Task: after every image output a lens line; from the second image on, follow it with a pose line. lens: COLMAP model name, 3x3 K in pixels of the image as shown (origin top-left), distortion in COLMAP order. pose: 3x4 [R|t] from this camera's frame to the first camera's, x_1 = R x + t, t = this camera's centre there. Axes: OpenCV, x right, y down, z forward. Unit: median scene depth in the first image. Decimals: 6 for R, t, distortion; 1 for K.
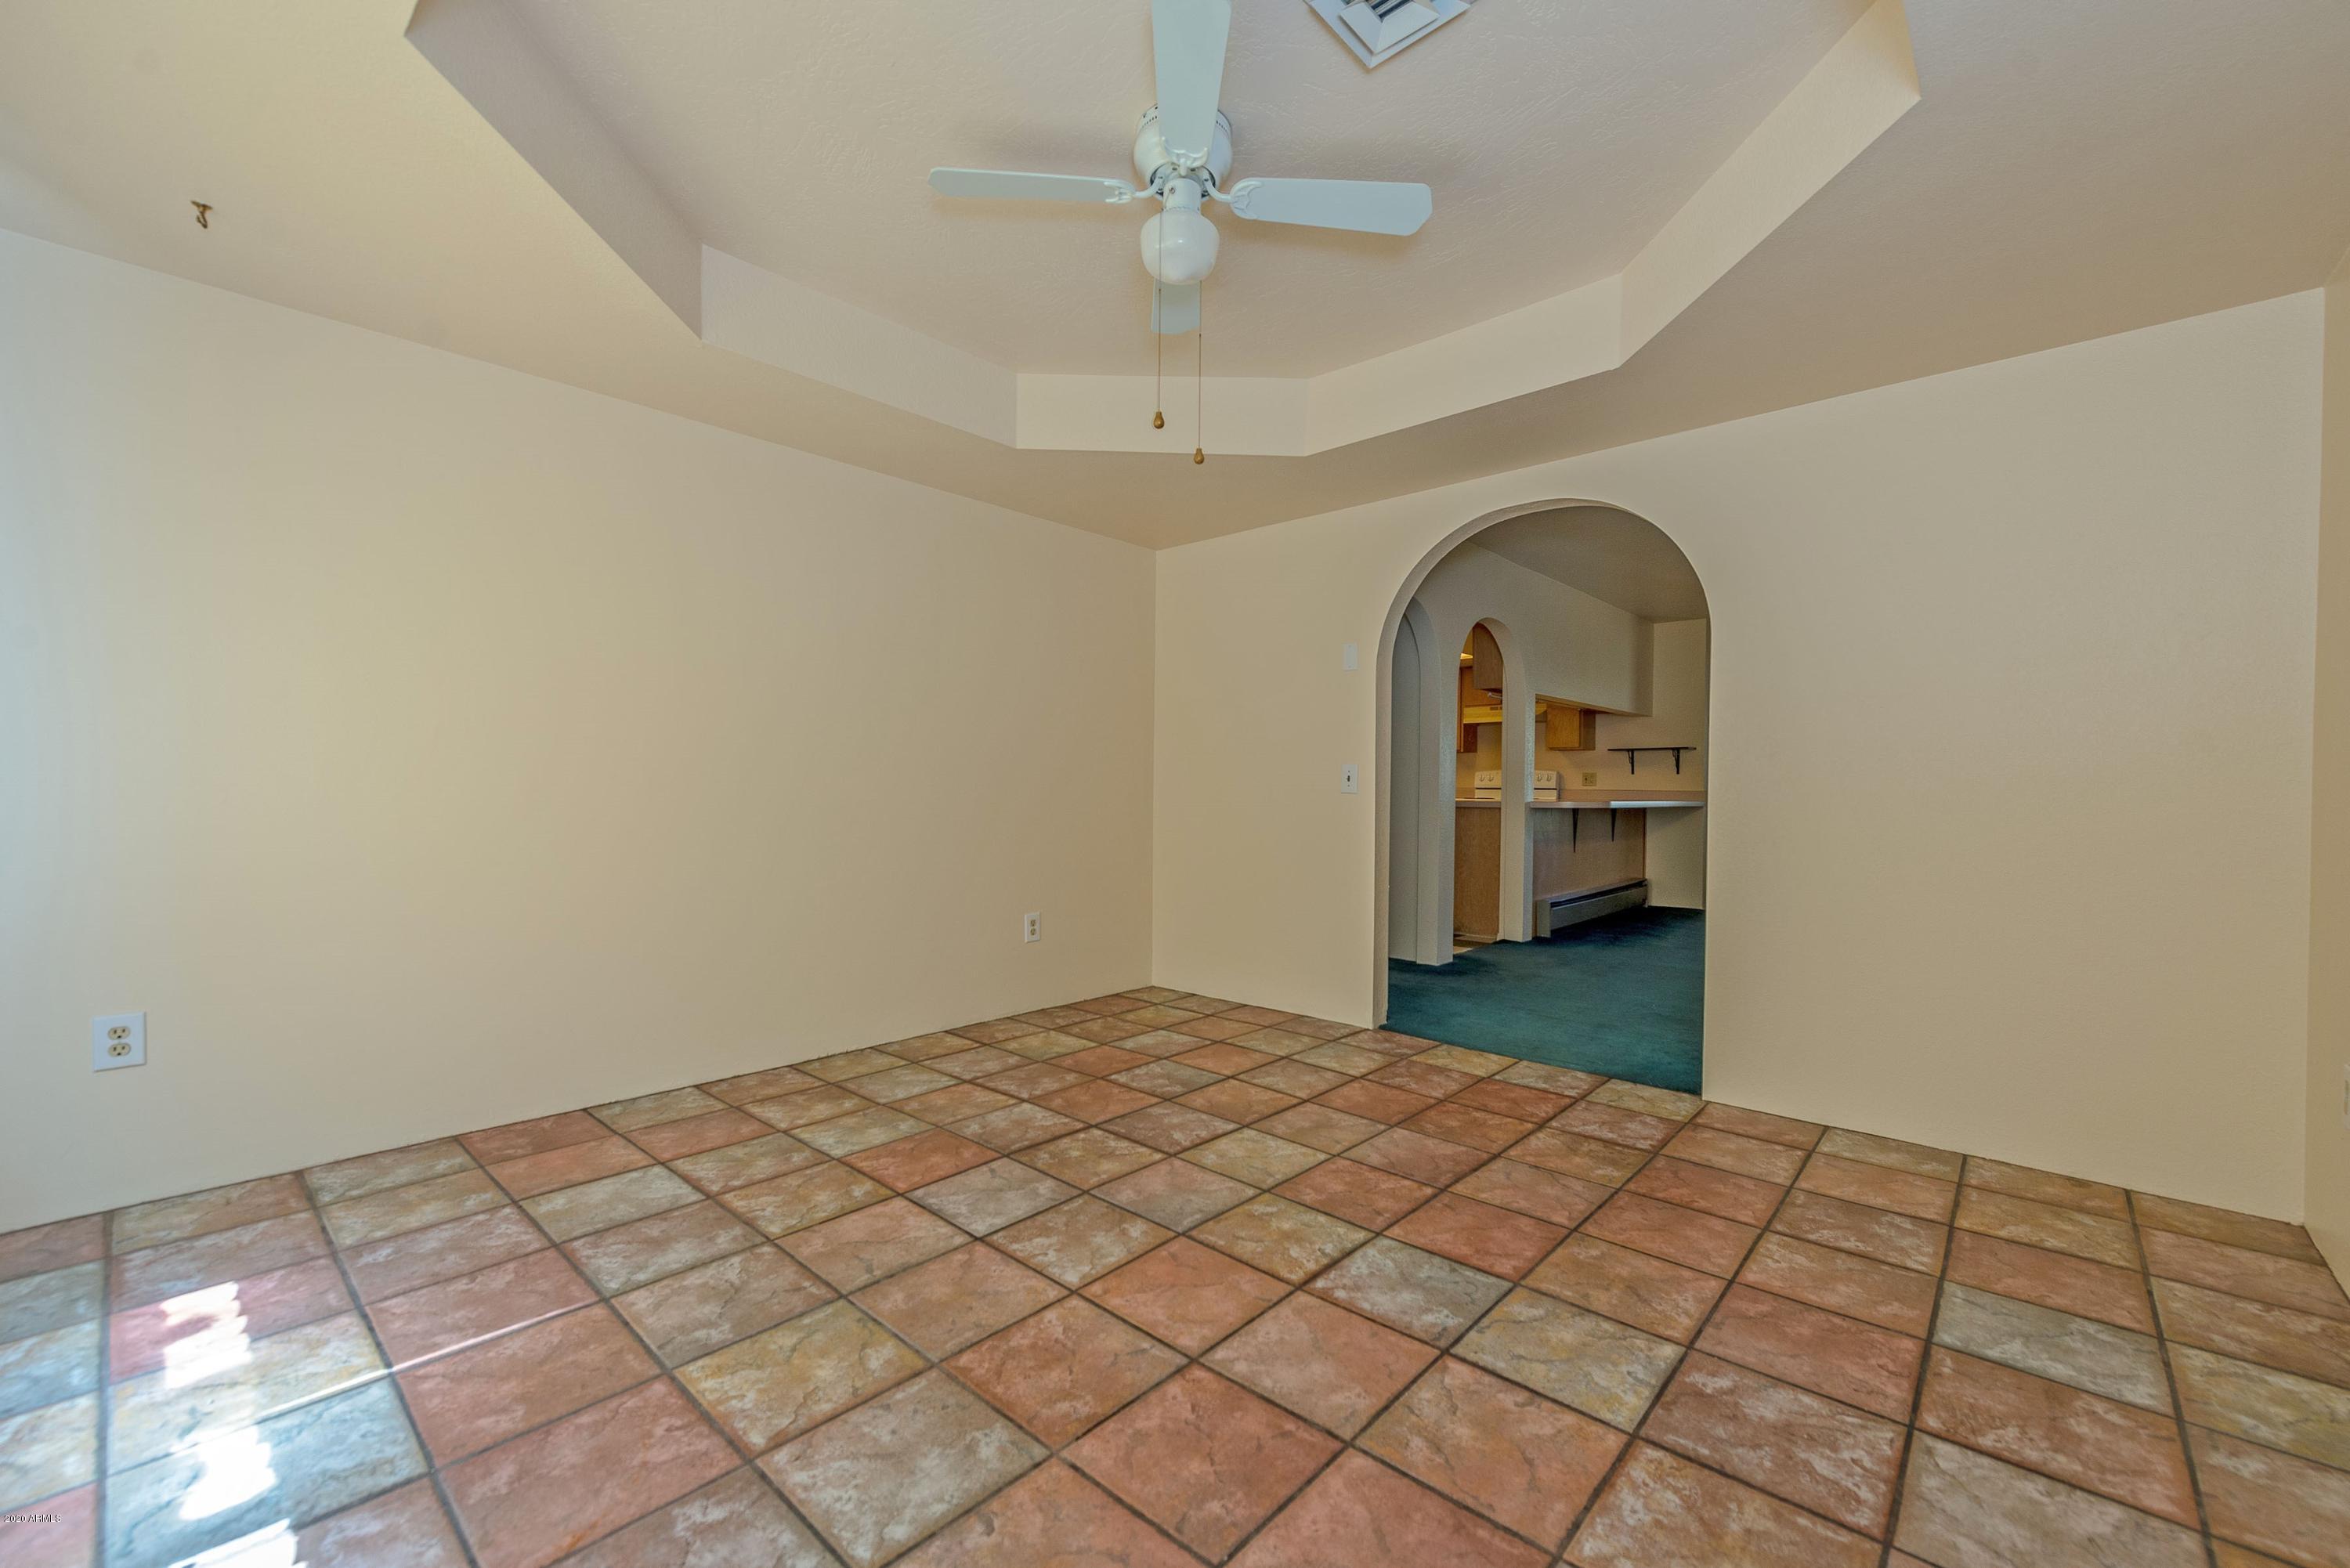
lens RADIAL K [[943.0, 0, 1170.6], [0, 943.0, 789.4], [0, 0, 1]] dist [0.000270, -0.000008]
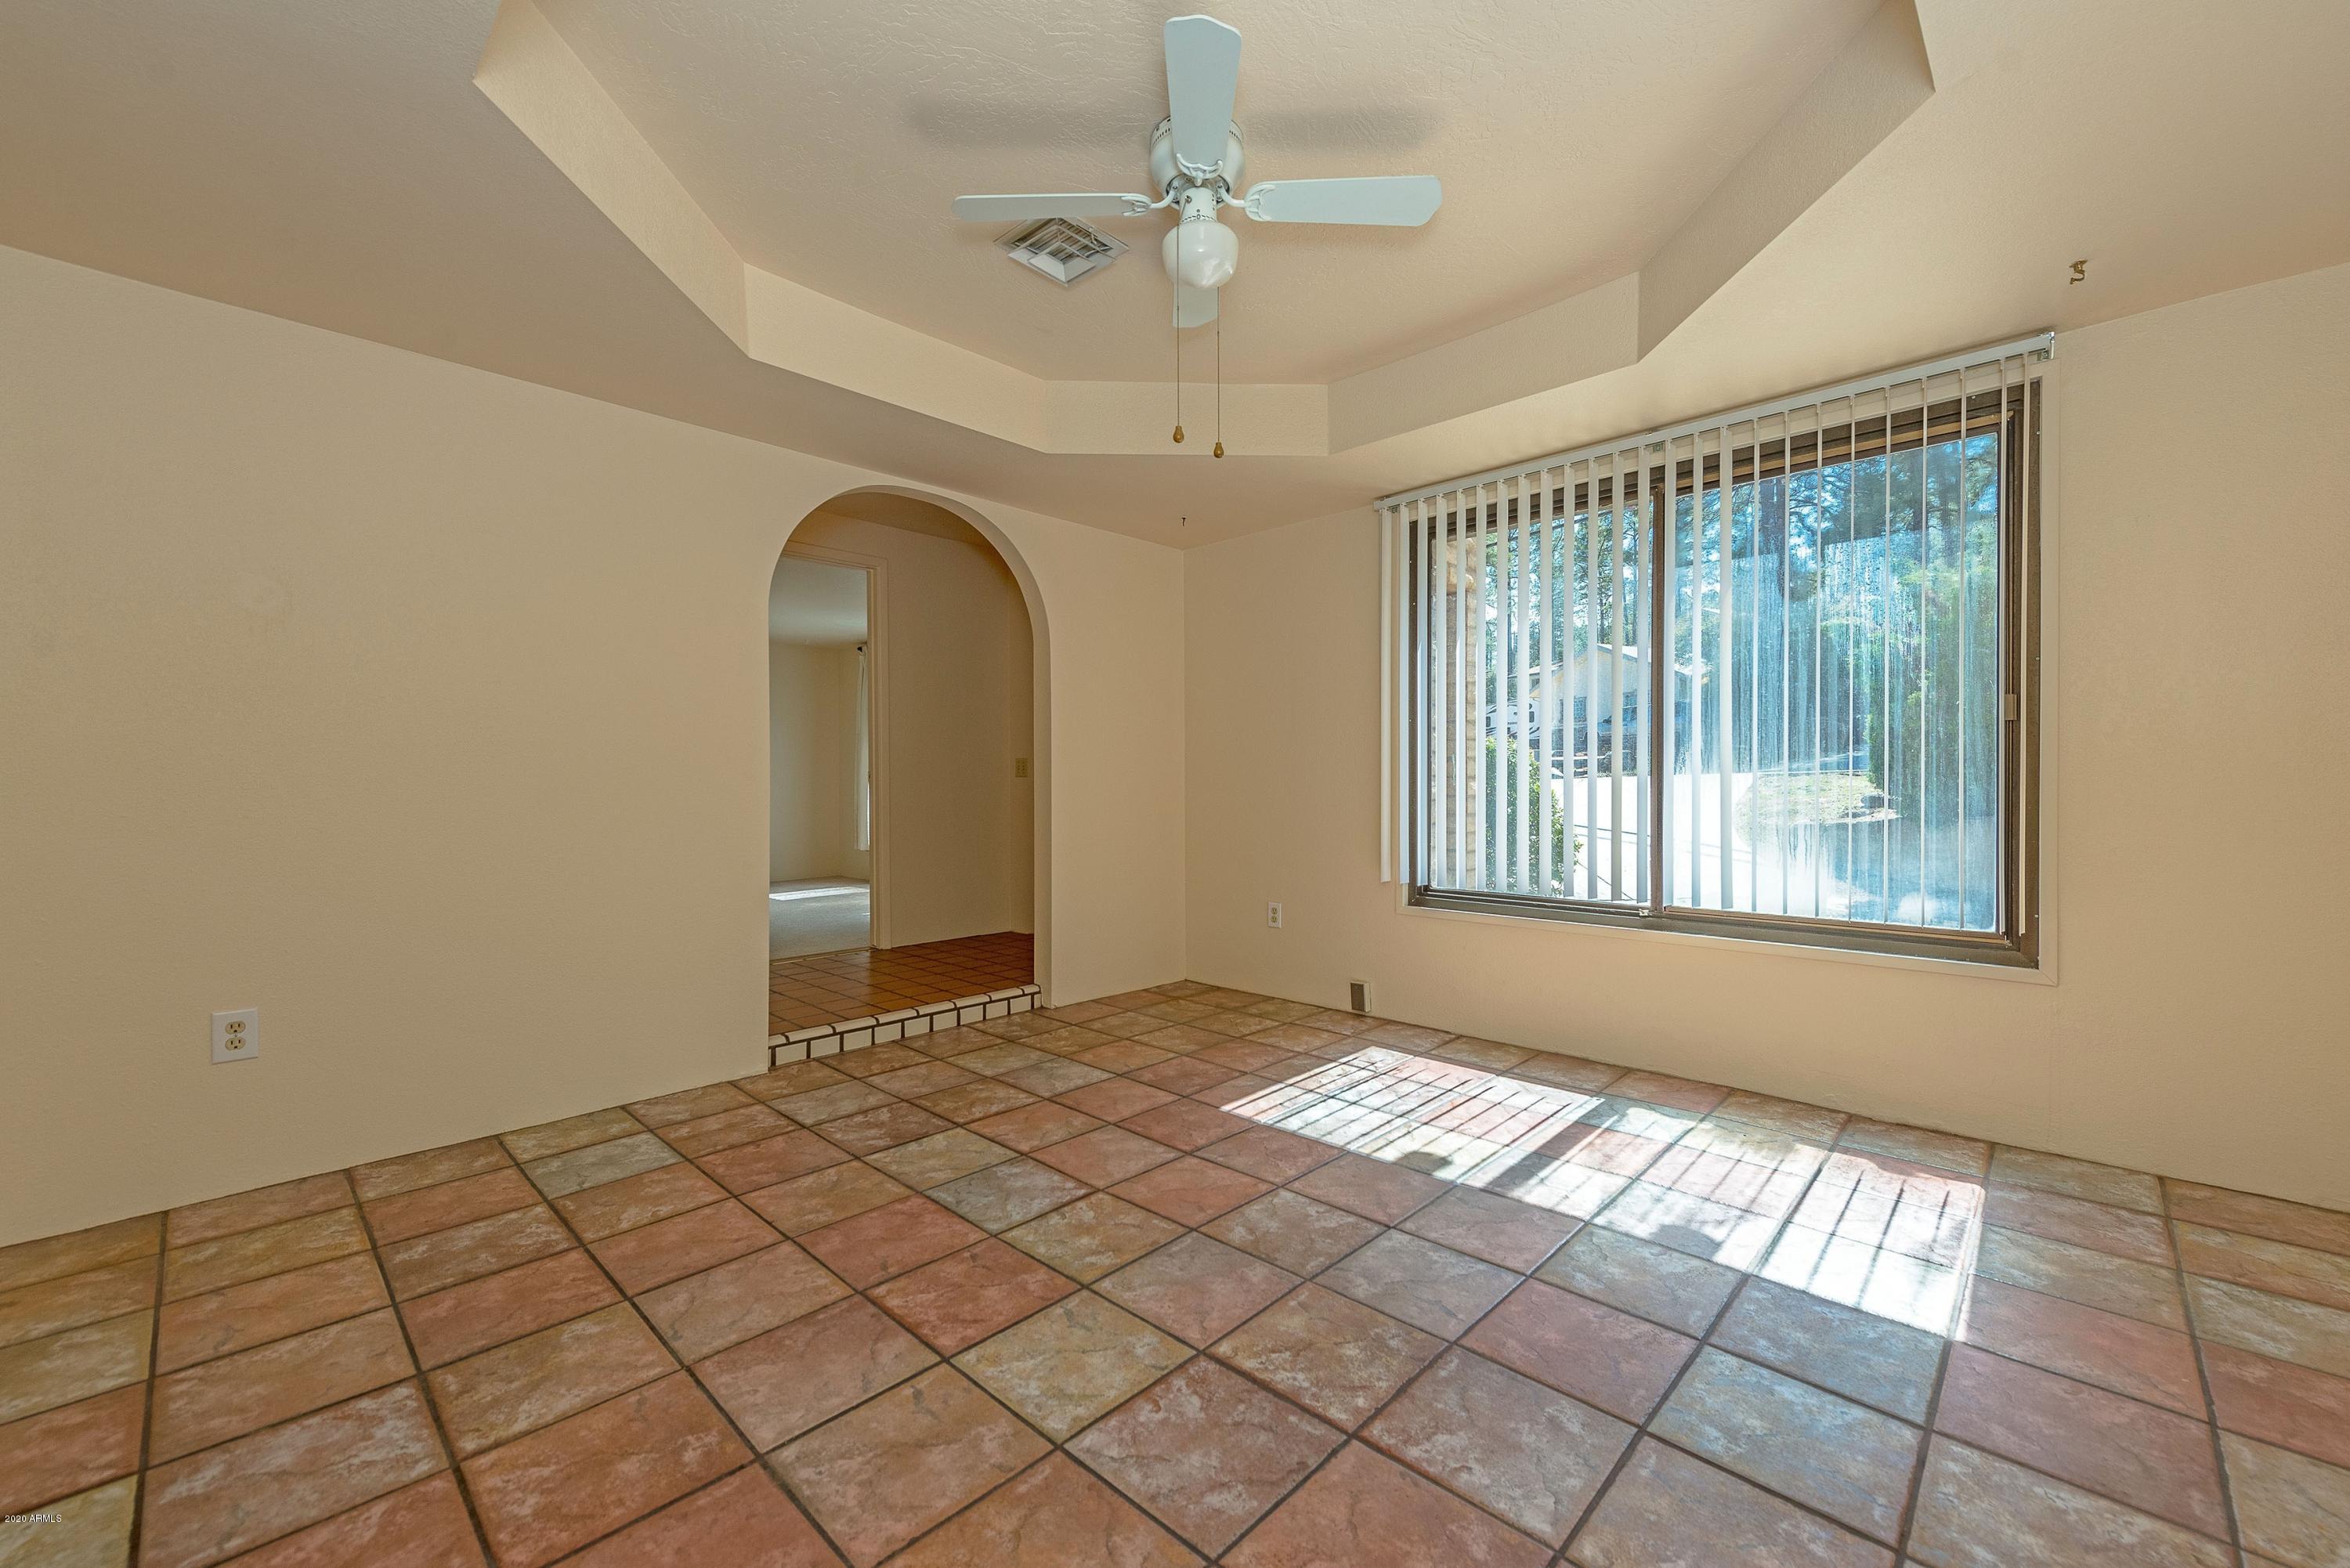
lens RADIAL K [[943.0, 0, 1177.3], [0, 943.0, 789.1], [0, 0, 1]] dist [0.000270, -0.000008]
pose [[-0.999630, -0.004263, 0.026865, 0.003410], [-0.004124, 0.999978, 0.005238, -0.004298], [-0.026887, 0.005126, -0.999625, 1.939571]]
